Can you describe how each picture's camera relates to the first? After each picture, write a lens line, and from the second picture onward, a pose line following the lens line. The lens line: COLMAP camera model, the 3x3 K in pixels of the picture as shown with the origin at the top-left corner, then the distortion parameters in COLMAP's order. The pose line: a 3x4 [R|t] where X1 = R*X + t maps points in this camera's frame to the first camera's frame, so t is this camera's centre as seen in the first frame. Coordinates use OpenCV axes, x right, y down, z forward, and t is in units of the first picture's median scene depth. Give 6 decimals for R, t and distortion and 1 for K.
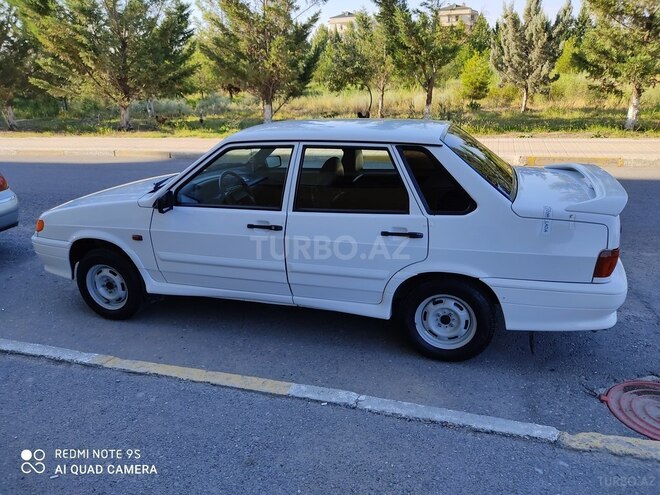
lens RADIAL K [[500.9, 0, 330.0], [0, 500.9, 247.5], [0, 0, 1]] dist [0.088552, -0.142841]
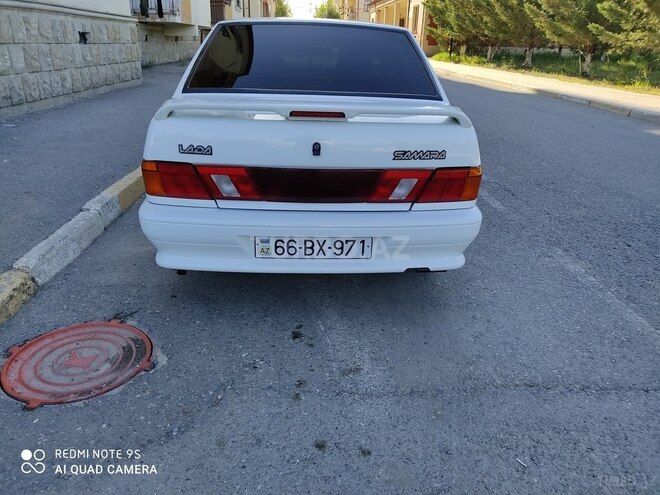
lens RADIAL K [[507.9, 0, 330.0], [0, 507.9, 247.5], [0, 0, 1]] dist [0.000245, 0.002912]
pose [[0.343854, 0.390474, -0.853987, 1.179104], [-0.335532, 0.900494, 0.276639, -0.157834], [0.877031, 0.191416, 0.440655, 0.791131]]
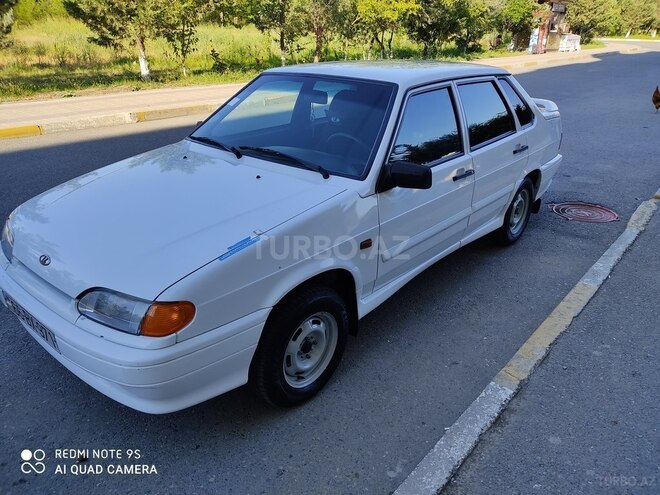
lens RADIAL K [[500.1, 0, 328.0], [0, 500.1, 247.6], [0, 0, 1]] dist [0.054991, -0.062579]
pose [[0.389355, -0.339018, 0.856428, -1.090615], [0.275590, 0.930085, 0.242885, -0.215334], [-0.878893, 0.141454, 0.455563, 0.823179]]
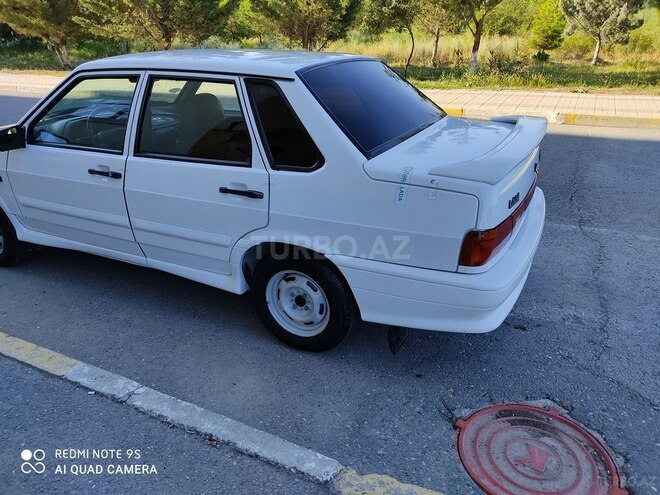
lens RADIAL K [[498.8, 0, 332.0], [0, 498.8, 248.8], [0, 0, 1]] dist [0.074586, -0.126380]
pose [[0.987704, 0.076995, -0.136063, 0.374353], [-0.064172, 0.993287, 0.096242, -0.021453], [0.142560, -0.086327, 0.986014, 0.212641]]
